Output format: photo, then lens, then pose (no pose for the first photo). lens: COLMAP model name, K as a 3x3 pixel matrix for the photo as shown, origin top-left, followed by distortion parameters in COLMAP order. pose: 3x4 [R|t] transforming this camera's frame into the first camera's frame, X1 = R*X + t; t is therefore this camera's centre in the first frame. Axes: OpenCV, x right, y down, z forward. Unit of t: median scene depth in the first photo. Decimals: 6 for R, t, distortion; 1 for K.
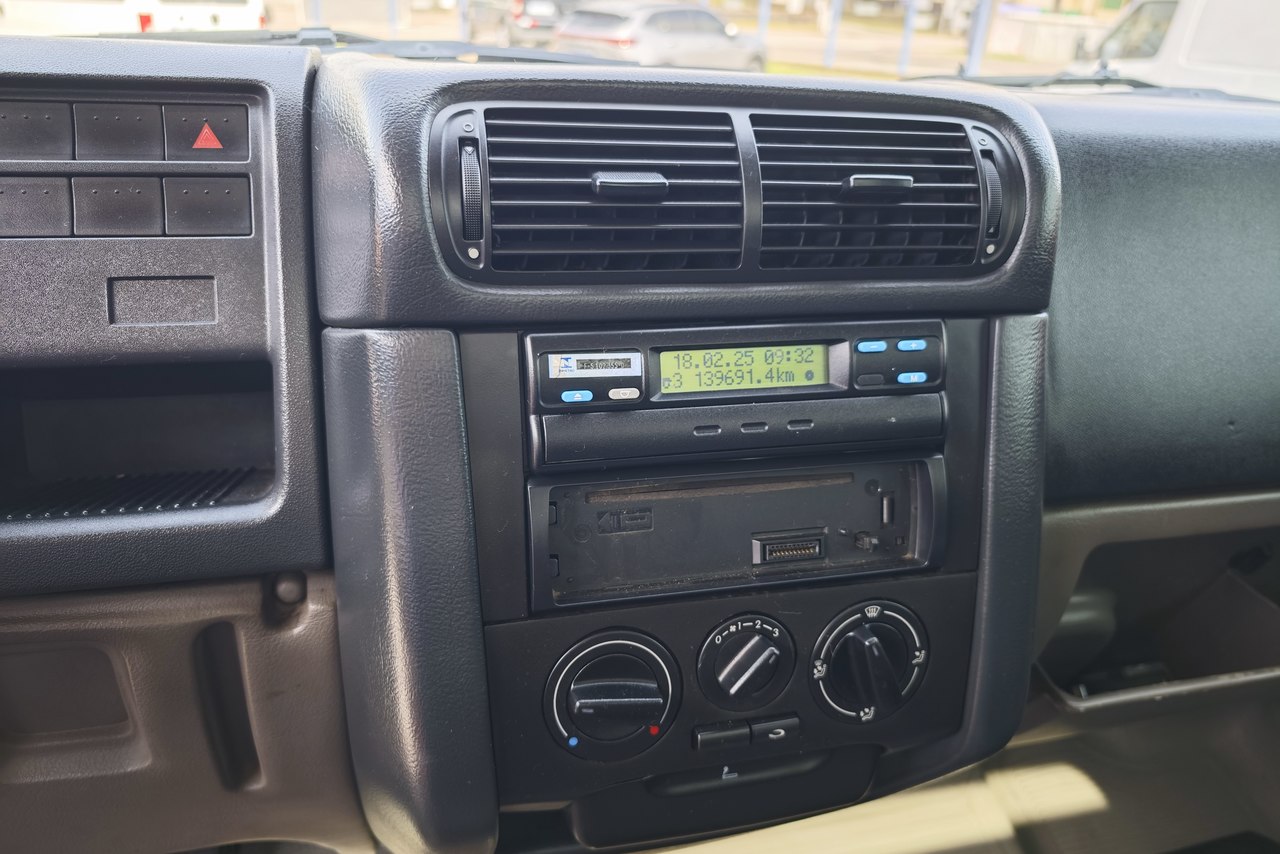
lens RADIAL K [[883.9, 0, 639.6], [0, 883.9, 463.0], [0, 0, 1]] dist [-0.035307, -0.000875]
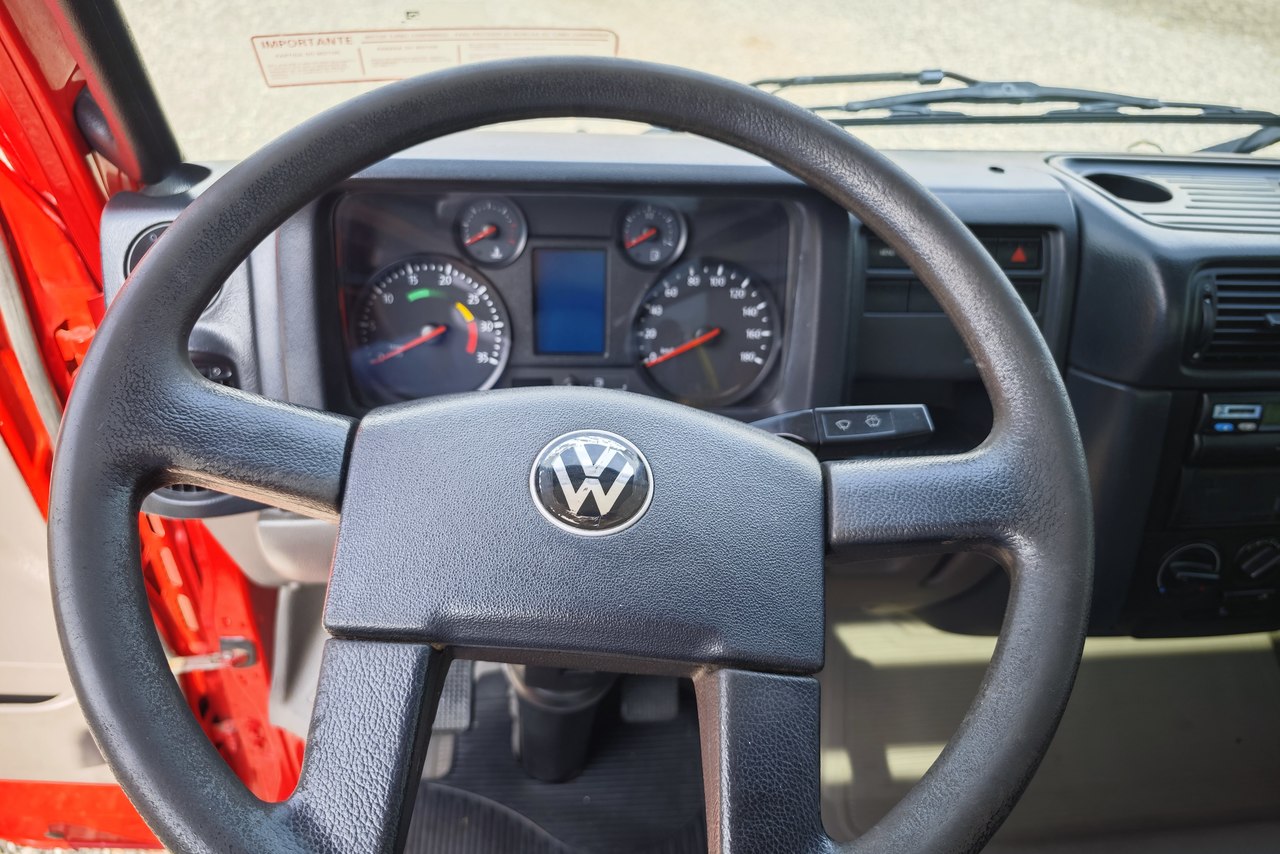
lens RADIAL K [[873.4, 0, 640.0], [0, 873.4, 427.0], [0, 0, 1]] dist [-0.001400, -0.004709]
pose [[0.990634, 0.105288, -0.086938, -1.056716], [-0.081234, 0.966232, 0.244534, -0.396227], [0.109749, -0.235182, 0.965735, -0.872831]]
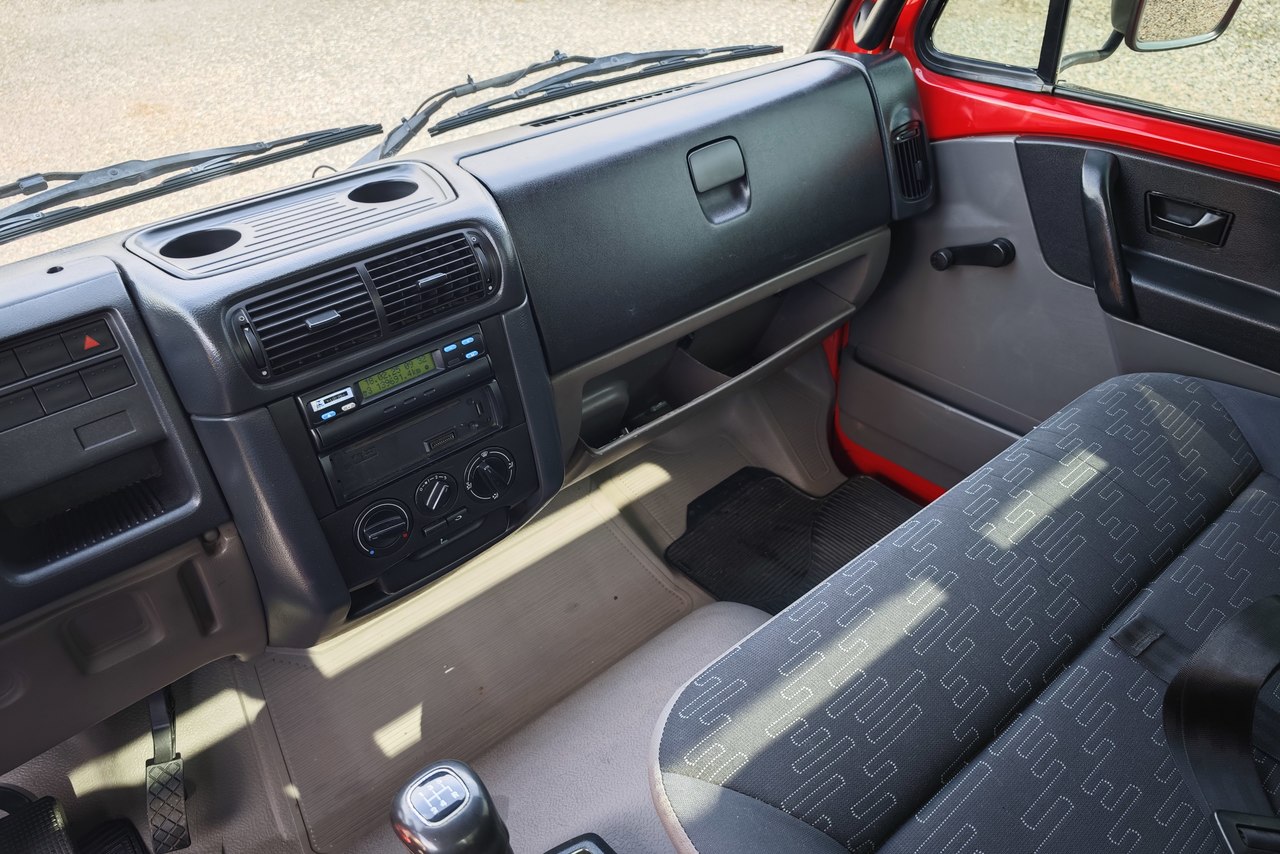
lens RADIAL K [[859.1, 0, 639.1], [0, 859.1, 421.4], [0, 0, 1]] dist [-0.000382, -0.021305]
pose [[0.900425, -0.304698, 0.310474, -0.038860], [0.224213, 0.936679, 0.269001, -0.434659], [-0.372779, -0.172603, 0.911726, -1.199139]]
